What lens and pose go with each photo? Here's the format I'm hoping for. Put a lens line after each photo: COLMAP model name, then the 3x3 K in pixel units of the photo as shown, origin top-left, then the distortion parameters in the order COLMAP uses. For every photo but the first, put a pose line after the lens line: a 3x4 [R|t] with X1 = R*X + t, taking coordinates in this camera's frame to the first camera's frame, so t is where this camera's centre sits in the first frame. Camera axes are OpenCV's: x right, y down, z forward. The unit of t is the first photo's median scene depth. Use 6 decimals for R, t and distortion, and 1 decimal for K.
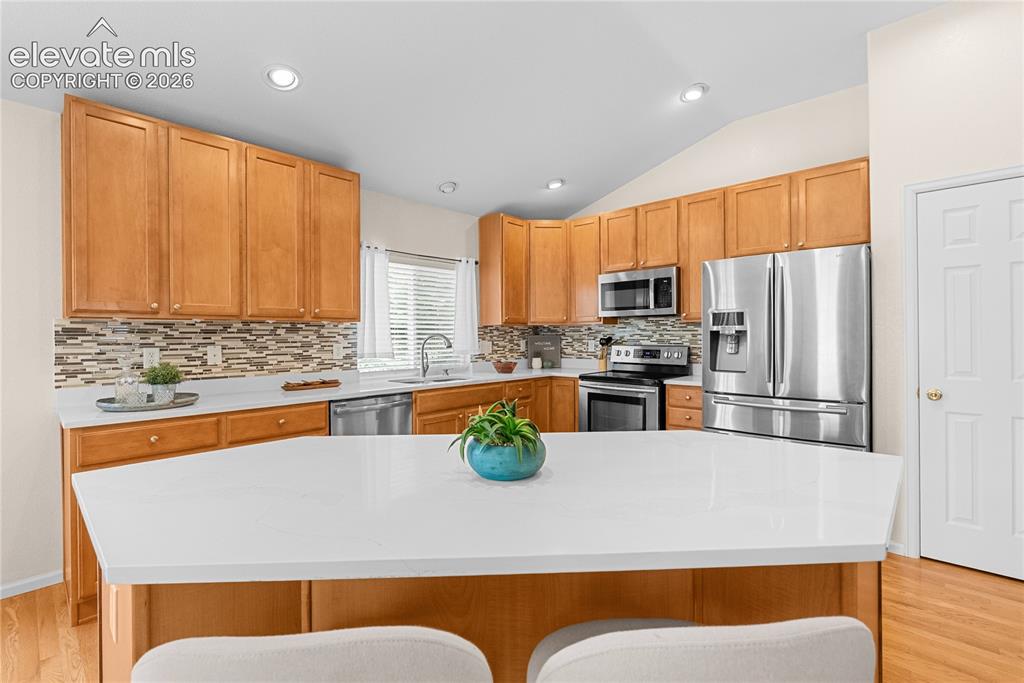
lens RADIAL K [[465.9, 0, 510.2], [0, 465.9, 335.8], [0, 0, 1]] dist [0.000529, 0.000027]
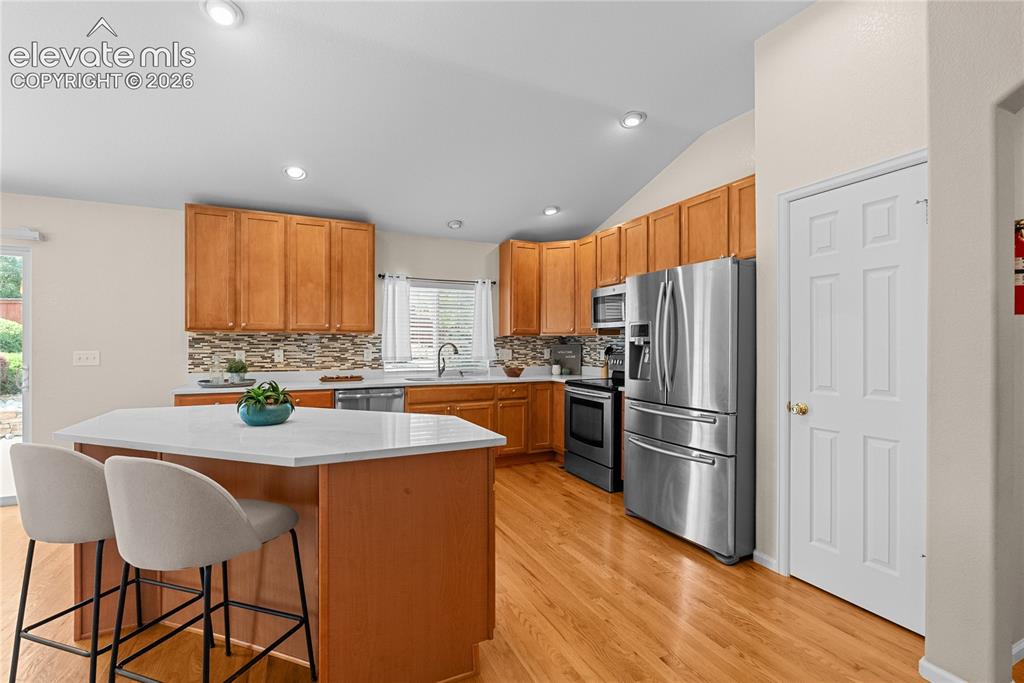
lens RADIAL K [[458.7, 0, 512.0], [0, 458.7, 341.5], [0, 0, 1]] dist [-0.000601, 0.000122]
pose [[0.927069, 0.005337, -0.374852, 0.532611], [-0.008049, 0.999952, -0.005669, -0.002204], [0.374804, 0.008273, 0.927067, -0.081007]]
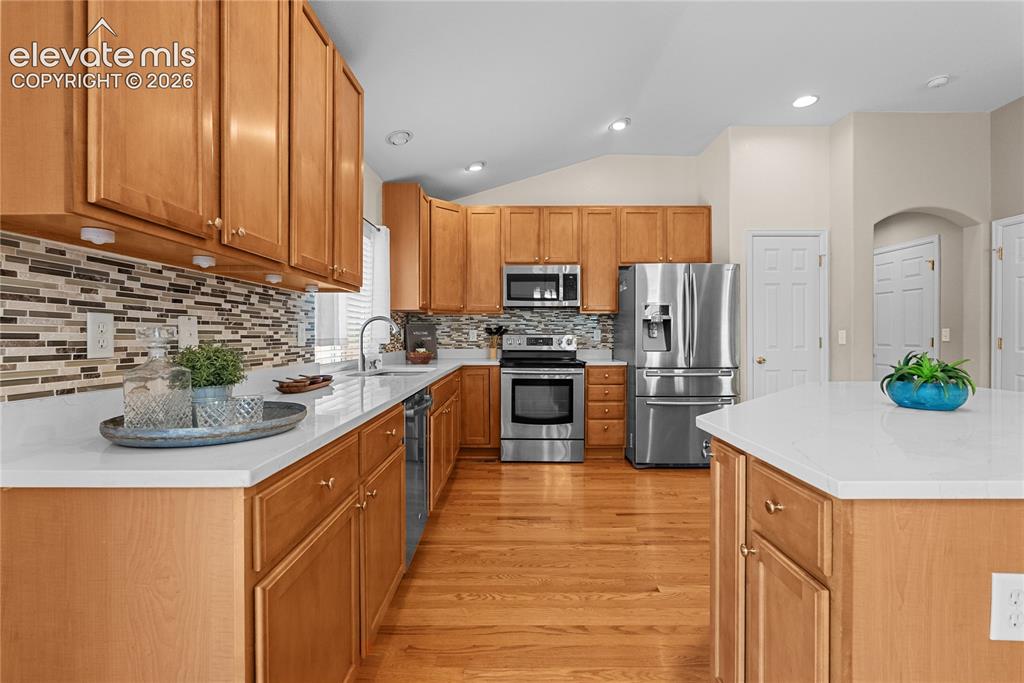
lens RADIAL K [[458.7, 0, 512.0], [0, 458.7, 341.5], [0, 0, 1]] dist [-0.000601, 0.000122]
pose [[0.730134, -0.001517, 0.683303, -0.617602], [-0.004712, 0.999963, 0.007254, 0.038172], [-0.683288, -0.008516, 0.730099, 0.315296]]
